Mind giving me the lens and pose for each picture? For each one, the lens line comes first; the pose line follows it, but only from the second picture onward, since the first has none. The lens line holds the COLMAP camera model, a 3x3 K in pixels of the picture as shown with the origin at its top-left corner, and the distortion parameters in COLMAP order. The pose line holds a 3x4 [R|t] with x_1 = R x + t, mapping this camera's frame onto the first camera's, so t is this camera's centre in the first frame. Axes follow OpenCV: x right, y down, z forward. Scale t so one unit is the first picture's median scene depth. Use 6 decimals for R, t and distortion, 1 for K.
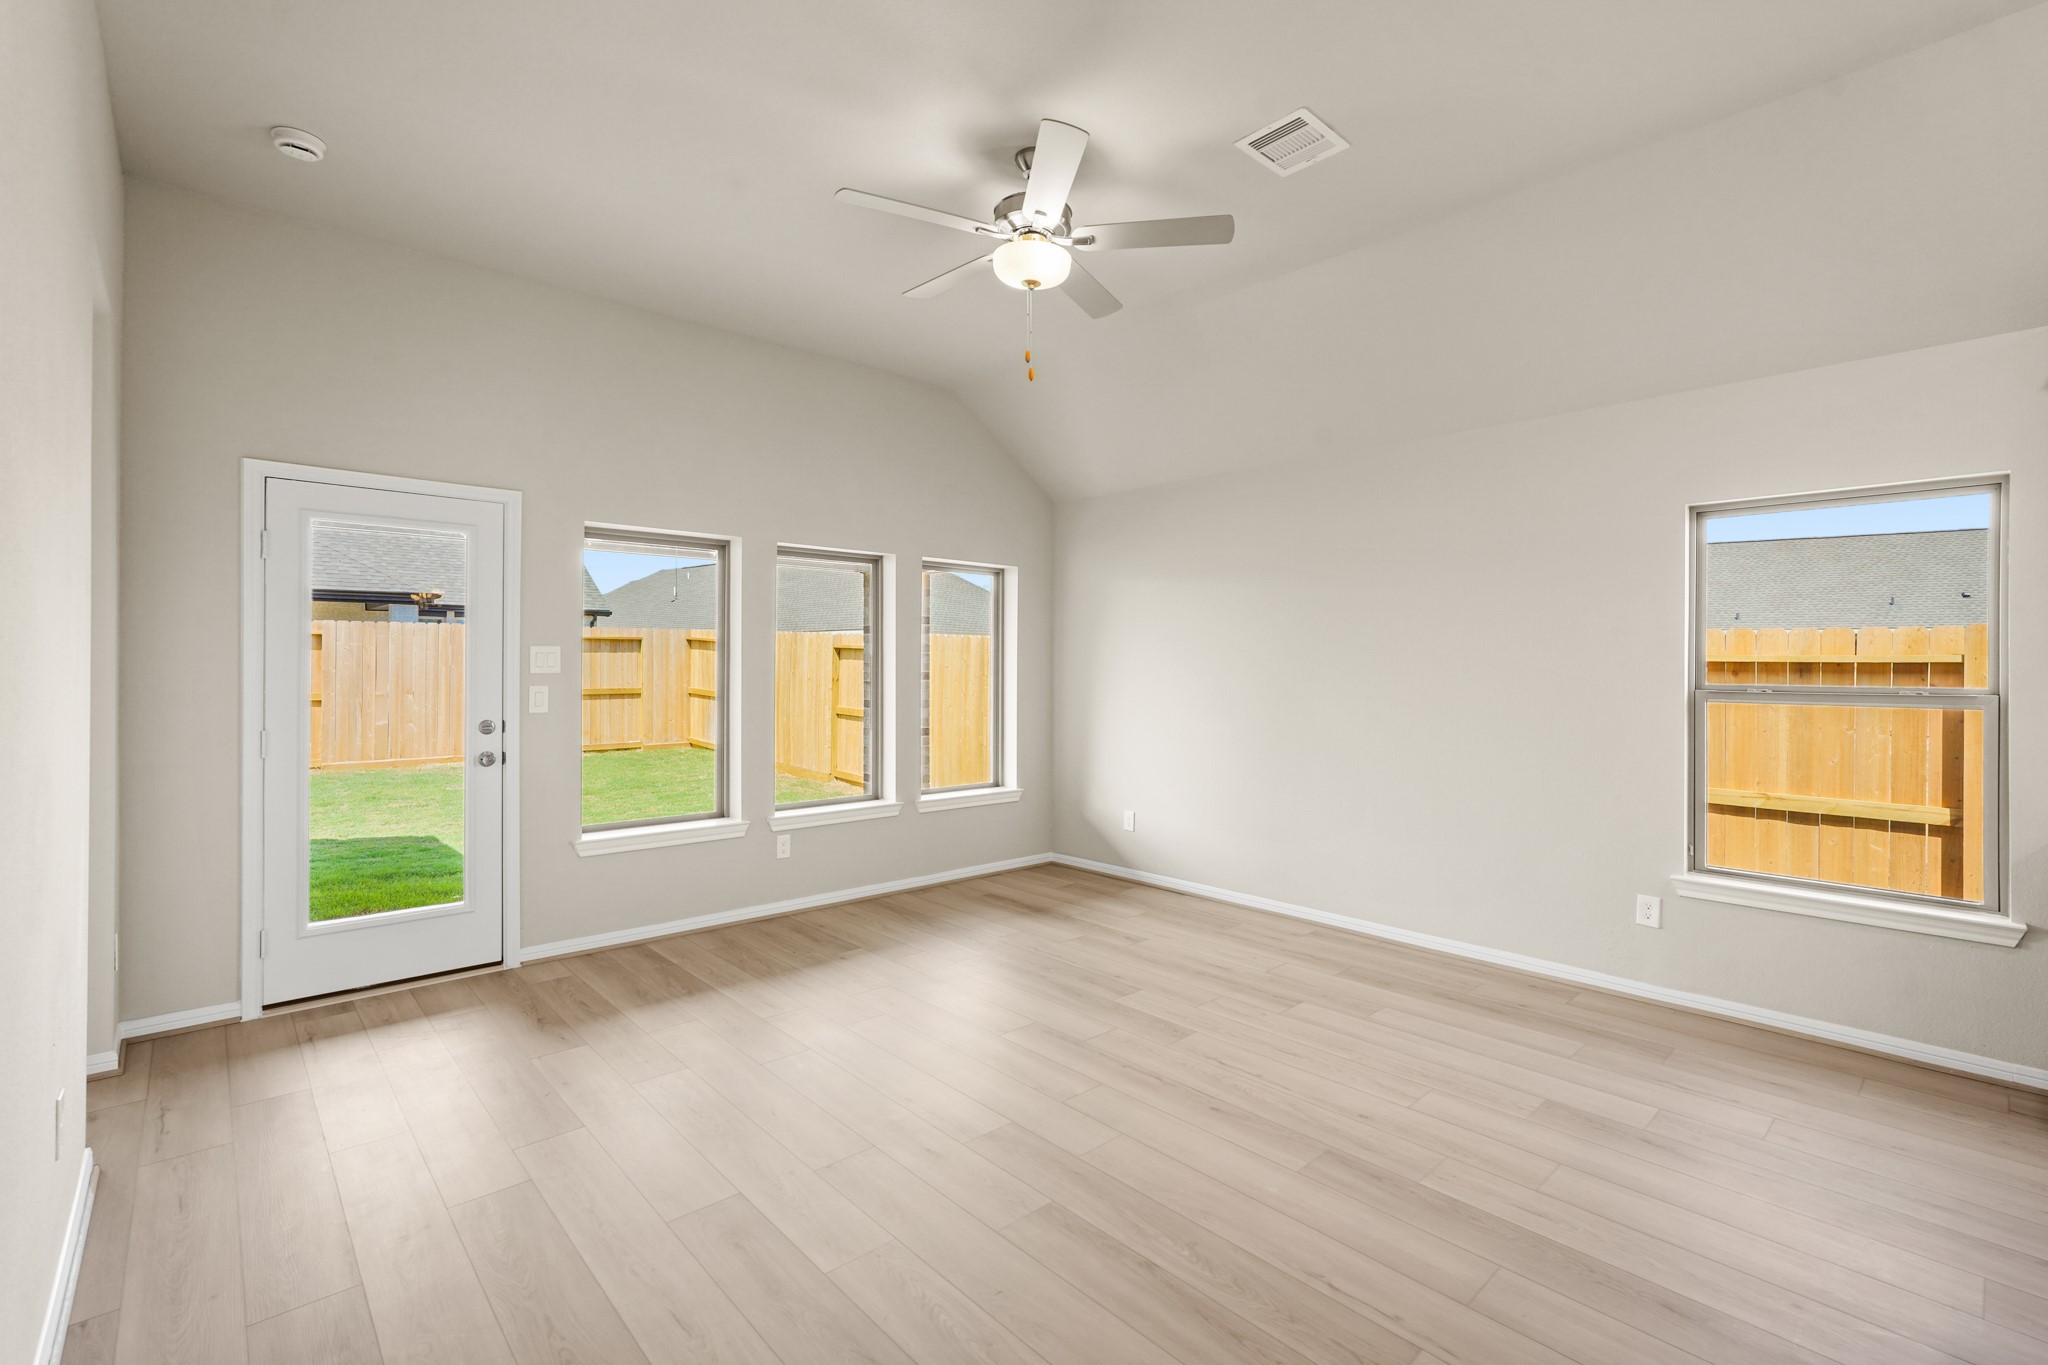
lens RADIAL K [[900.1, 0, 1028.1], [0, 900.1, 672.0], [0, 0, 1]] dist [-0.018791, 0.009719]
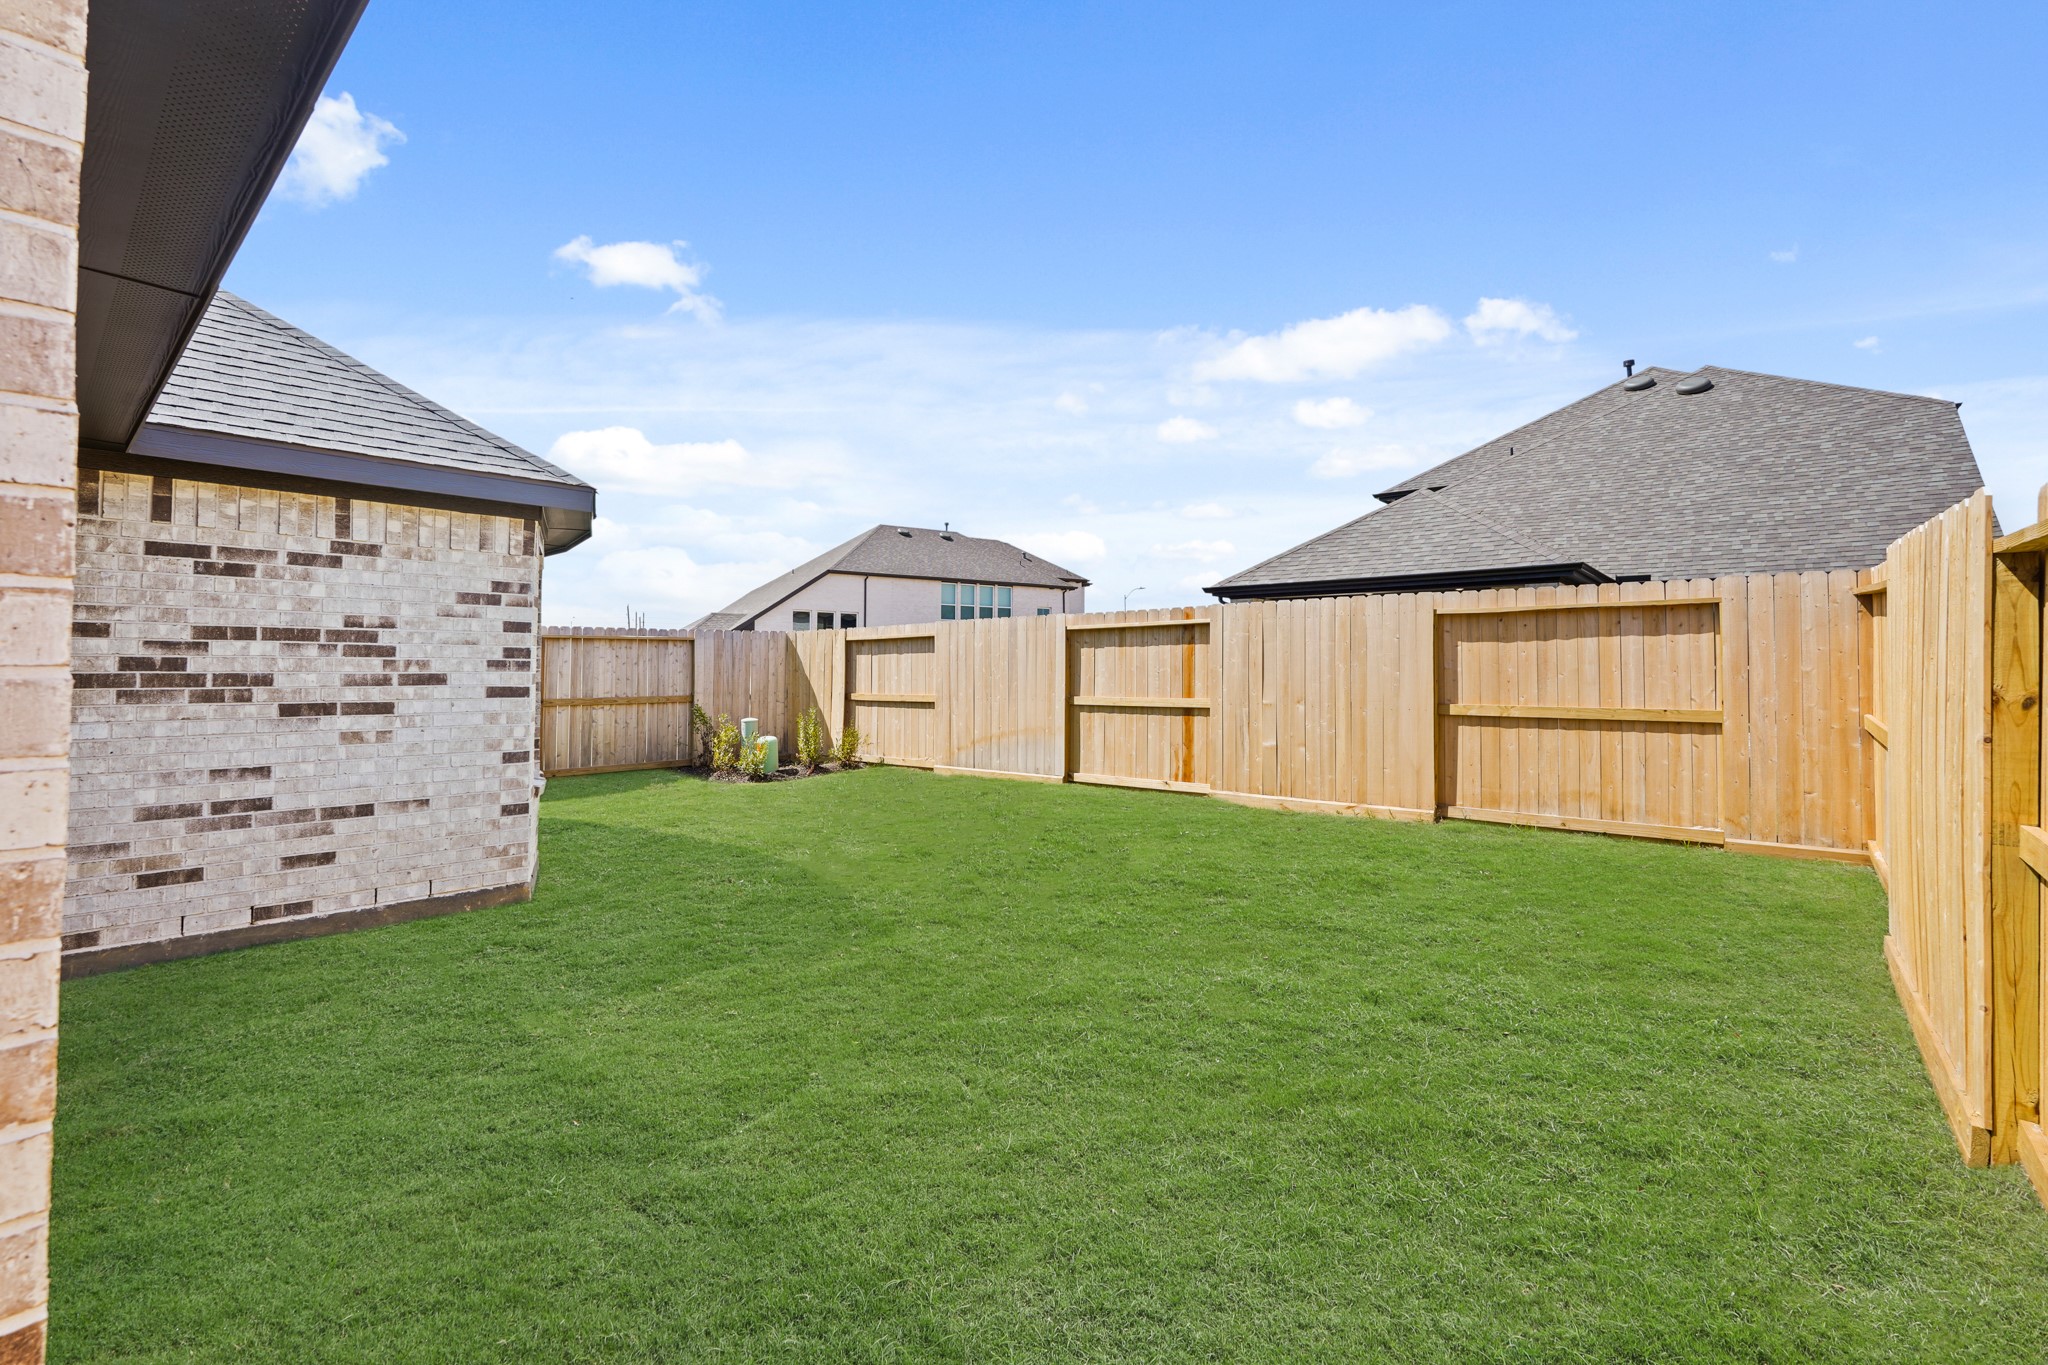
lens RADIAL K [[918.8, 0, 1016.8], [0, 918.8, 649.0], [0, 0, 1]] dist [-0.016373, 0.010578]
pose [[0.099442, -0.026856, -0.994681, -0.042516], [-0.012172, 0.999528, -0.028204, 0.013152], [0.994969, 0.014912, 0.099068, 2.164414]]
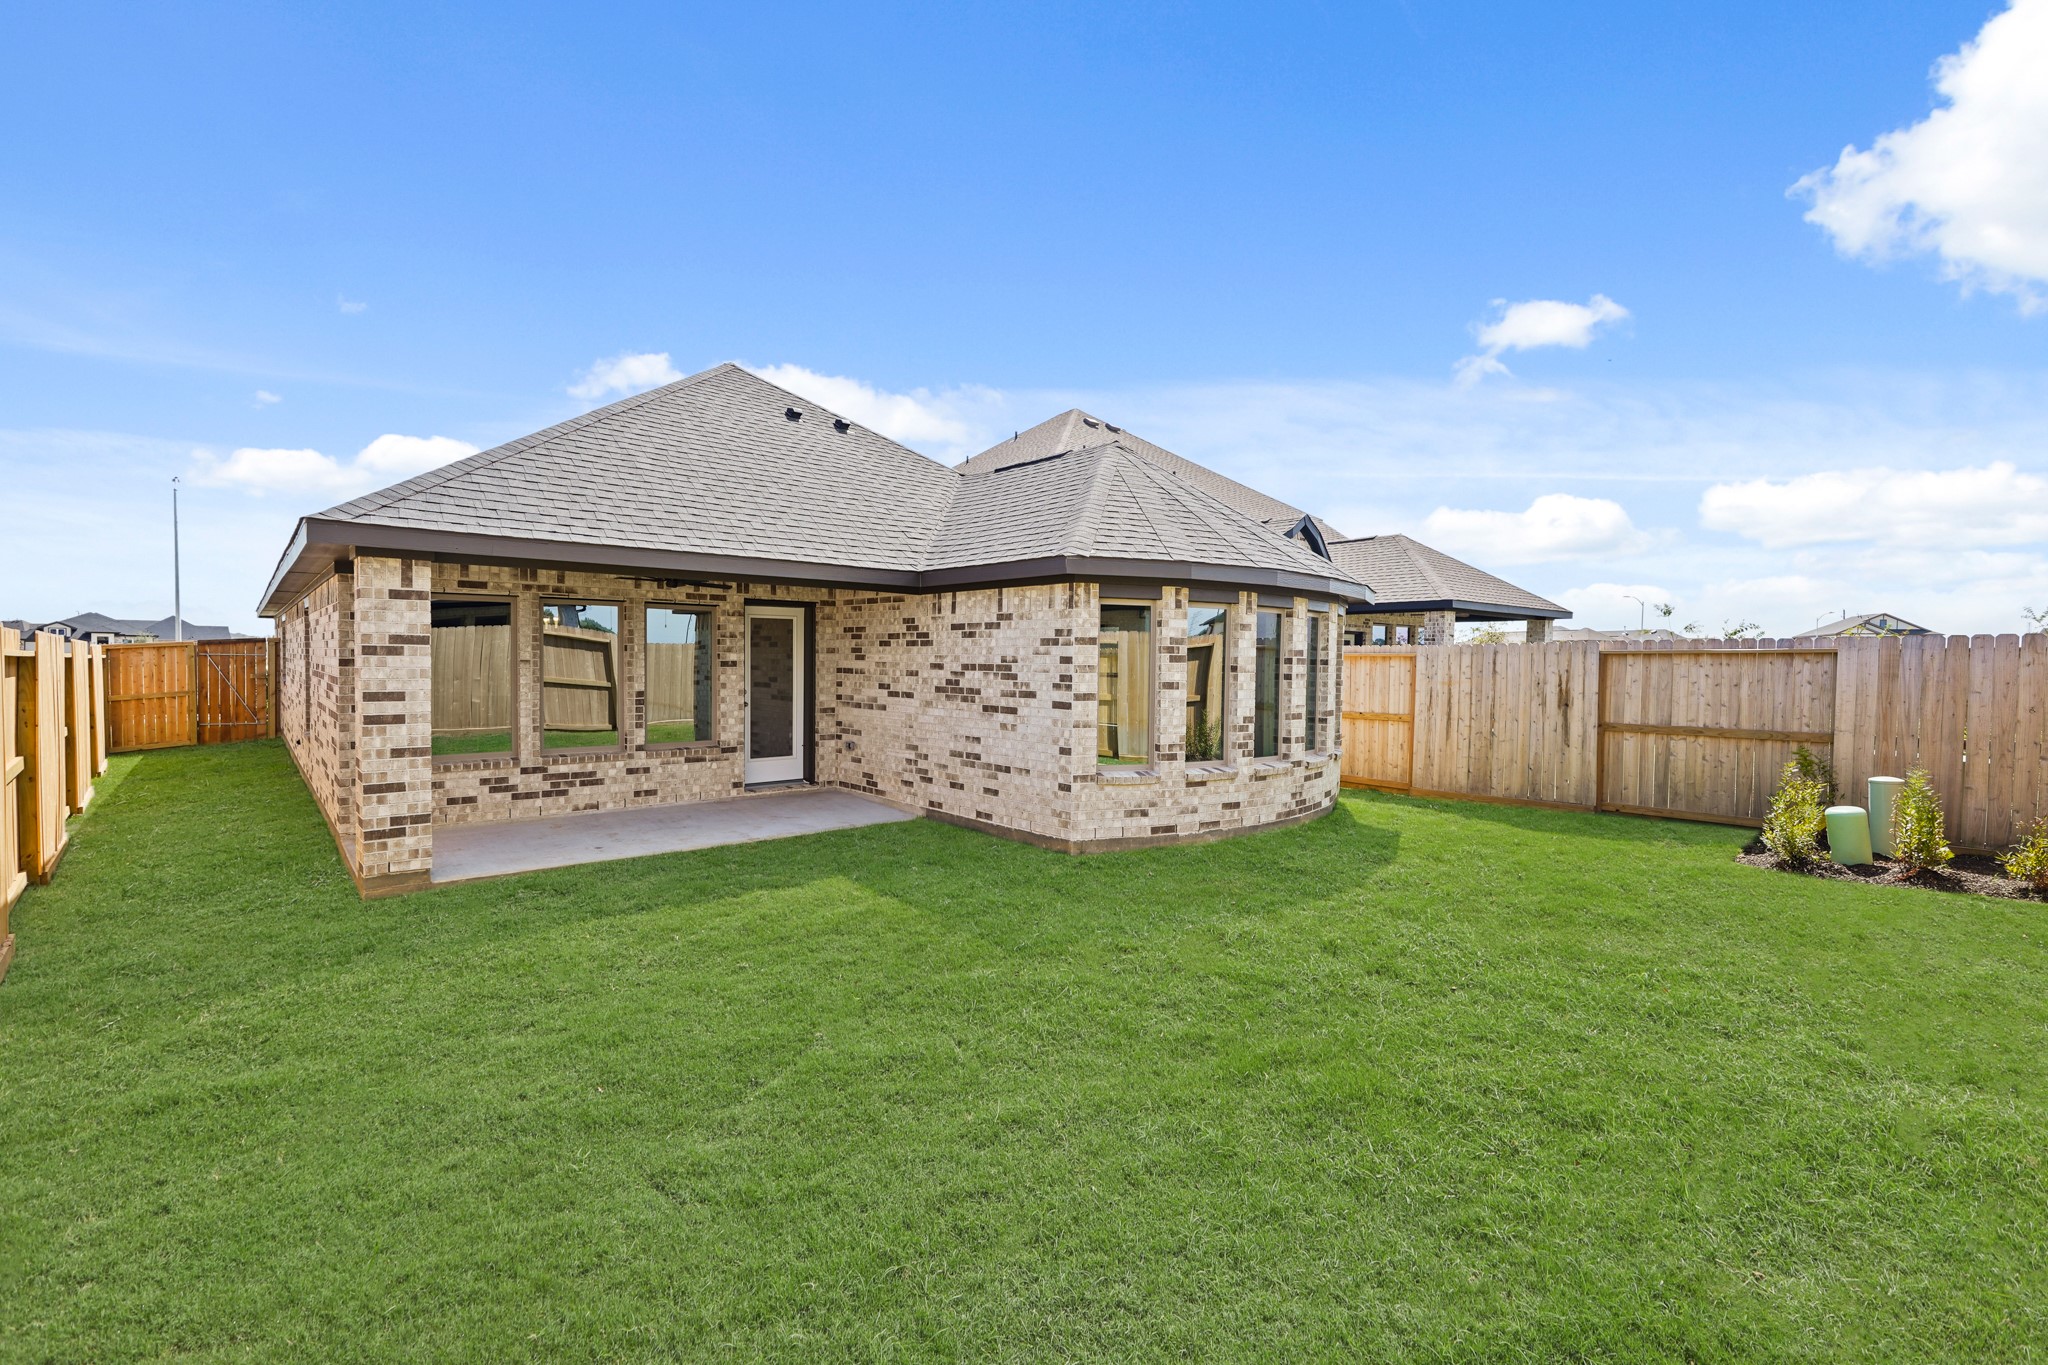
lens RADIAL K [[900.1, 0, 1028.1], [0, 900.1, 672.0], [0, 0, 1]] dist [-0.018791, 0.009719]
pose [[-0.999750, -0.014952, 0.016603, -1.425251], [-0.014529, 0.999575, 0.025274, -0.070605], [-0.016973, 0.025026, -0.999543, 3.465422]]
